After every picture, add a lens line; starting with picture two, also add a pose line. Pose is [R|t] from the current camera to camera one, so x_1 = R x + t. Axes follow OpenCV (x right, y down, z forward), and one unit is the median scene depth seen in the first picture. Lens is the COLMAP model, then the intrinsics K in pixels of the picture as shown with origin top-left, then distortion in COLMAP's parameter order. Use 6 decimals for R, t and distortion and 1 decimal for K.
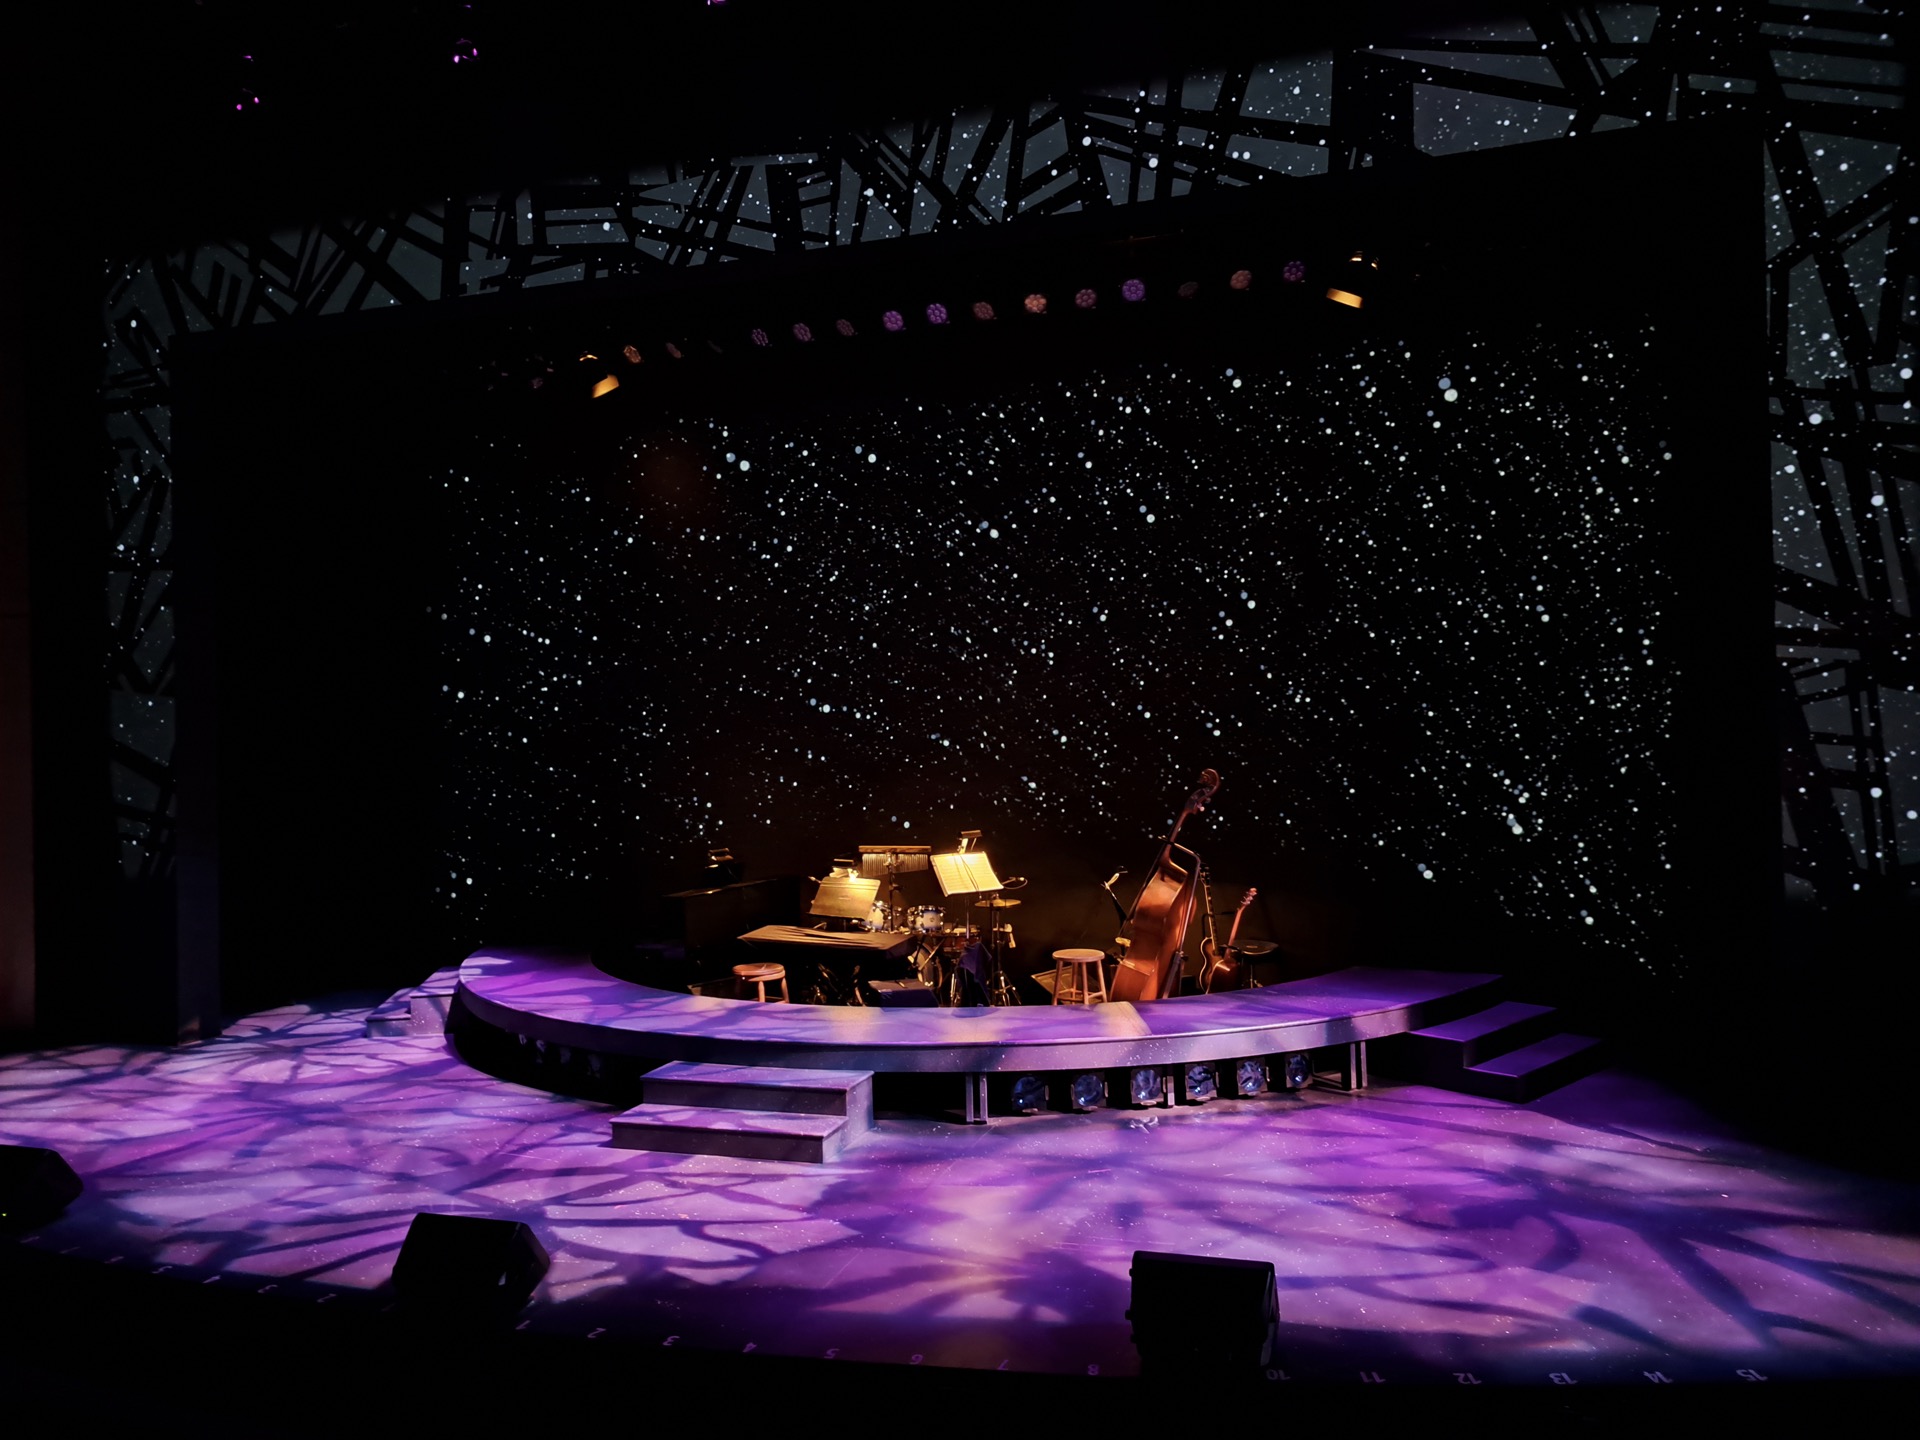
lens RADIAL K [[1360.1, 0, 961.8], [0, 1360.1, 704.3], [0, 0, 1]] dist [0.085537, -0.087578]
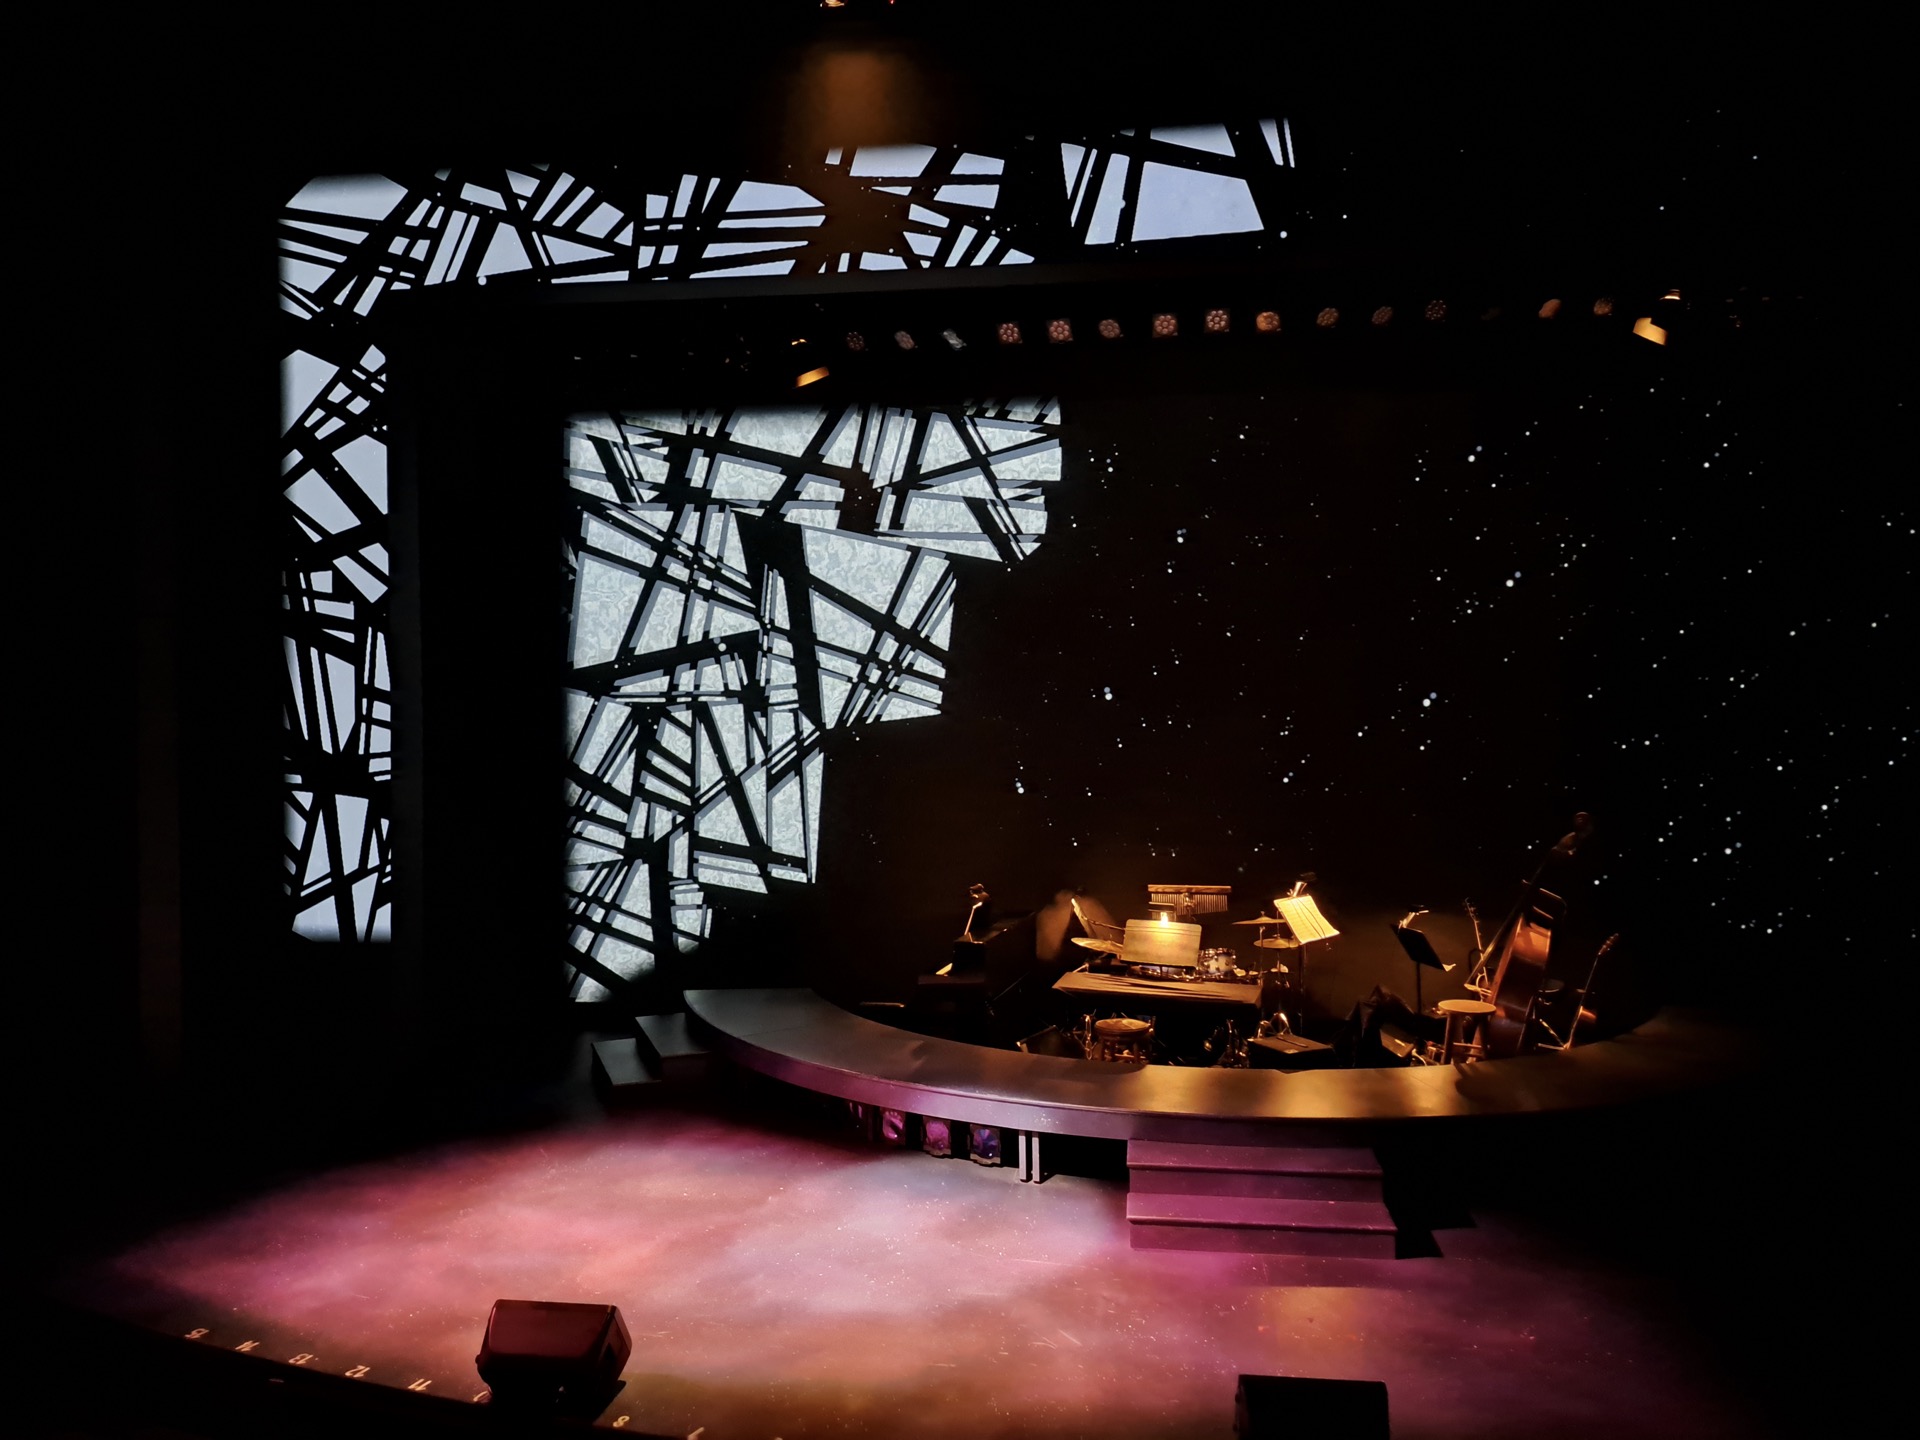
lens RADIAL K [[1360.1, 0, 962.6], [0, 1360.1, 707.3], [0, 0, 1]] dist [0.085537, -0.087578]
pose [[0.981912, 0.012925, 0.188895, -0.395737], [-0.015507, 0.999805, 0.012196, -0.029757], [-0.188700, -0.014905, 0.981922, 0.105815]]
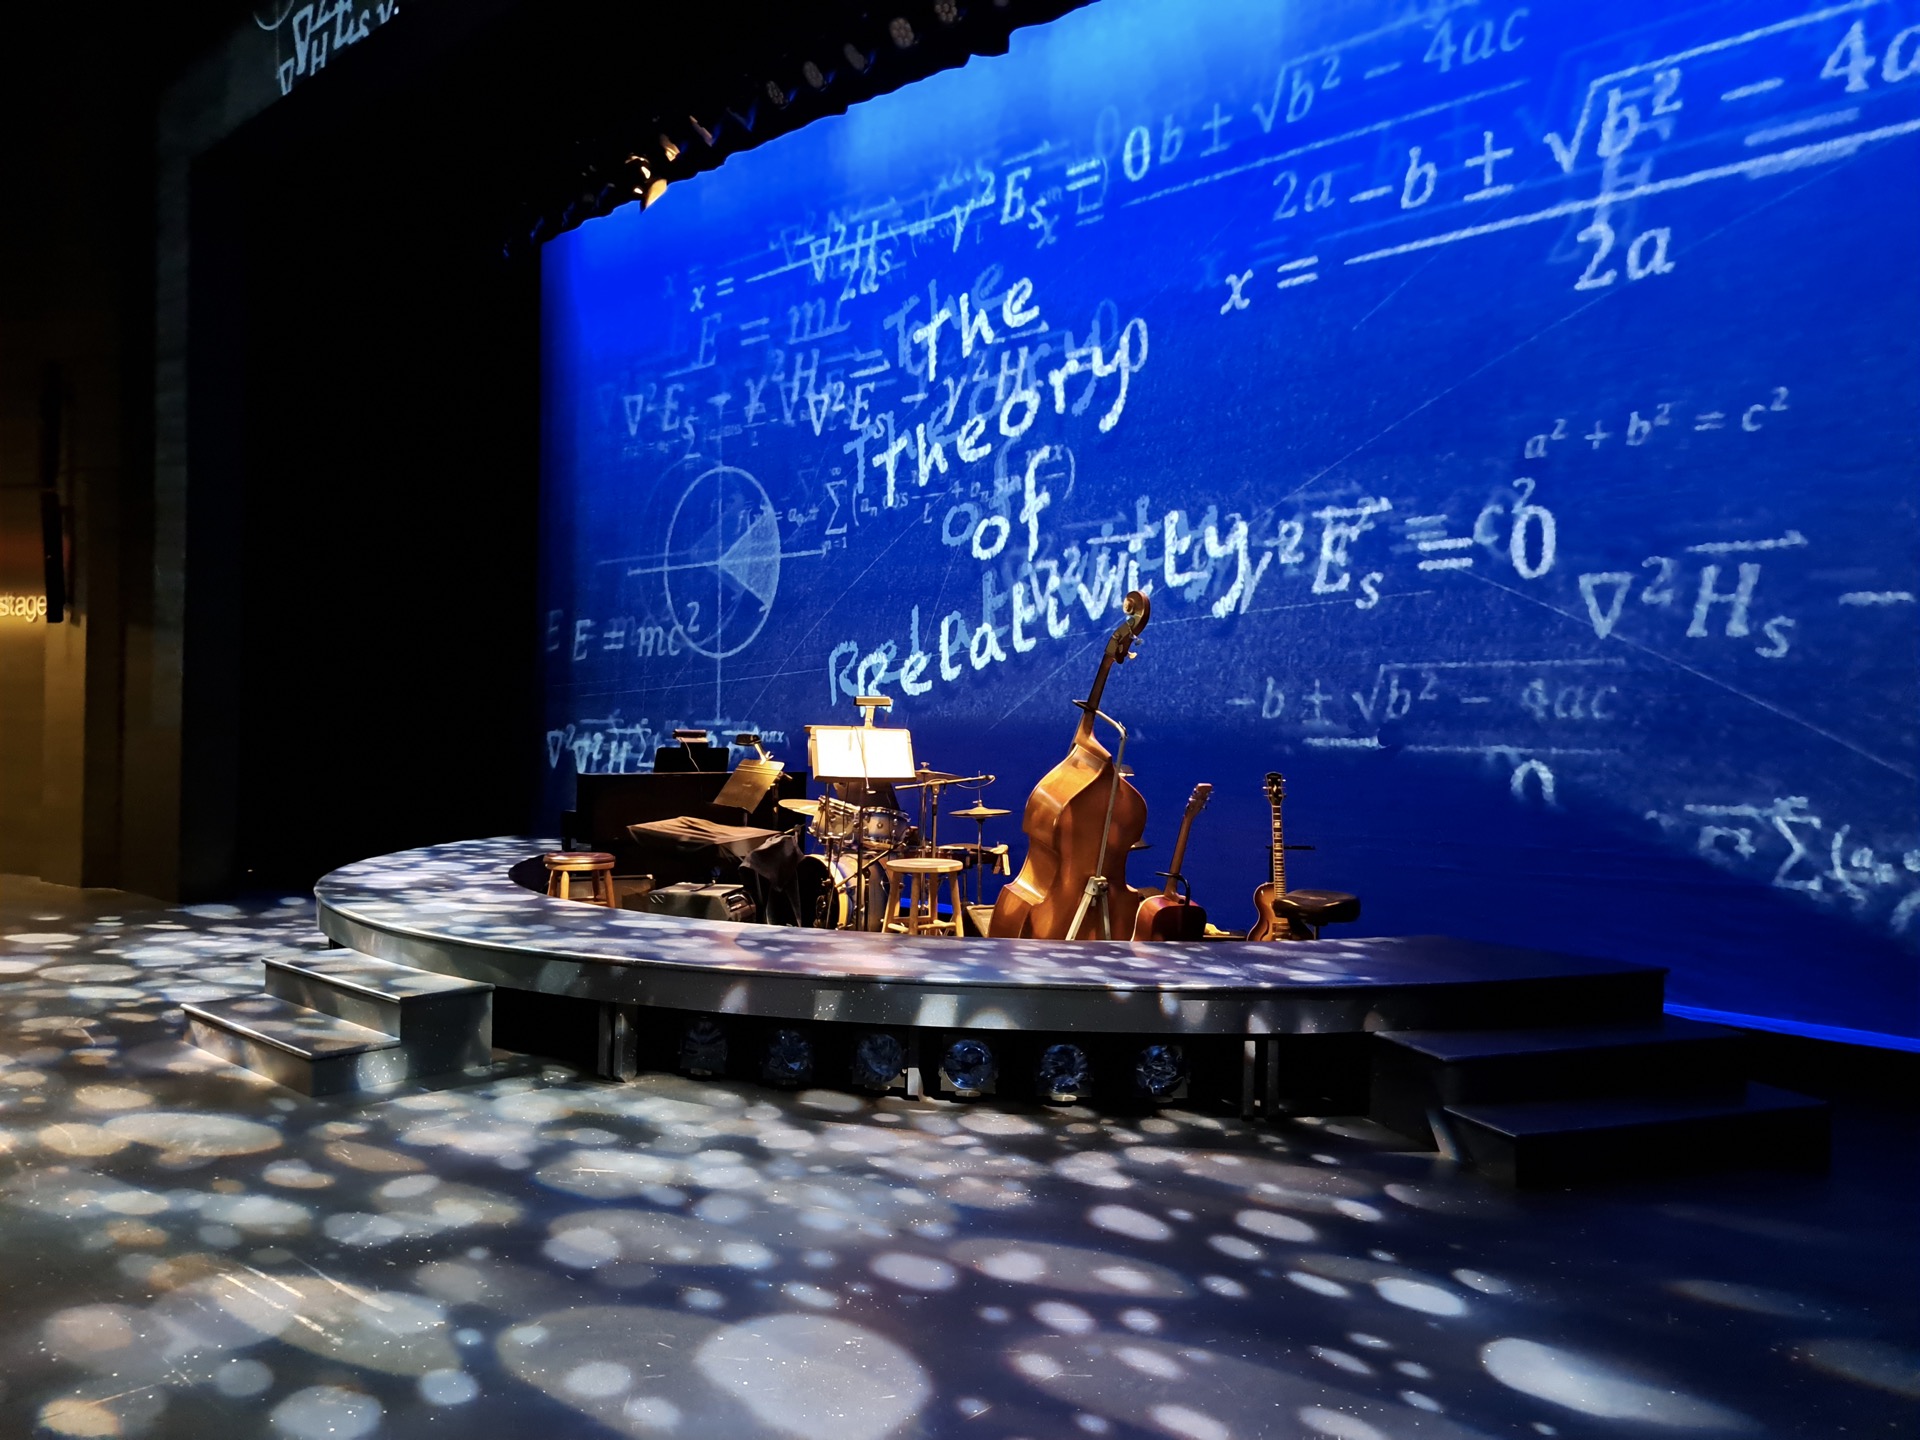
lens RADIAL K [[1360.1, 0, 970.9], [0, 1360.1, 710.5], [0, 0, 1]] dist [0.085537, -0.087578]
pose [[0.913748, 0.029736, -0.405192, 0.329949], [-0.027428, 0.999558, 0.011500, 0.088304], [0.405354, 0.000605, 0.914159, 0.354468]]
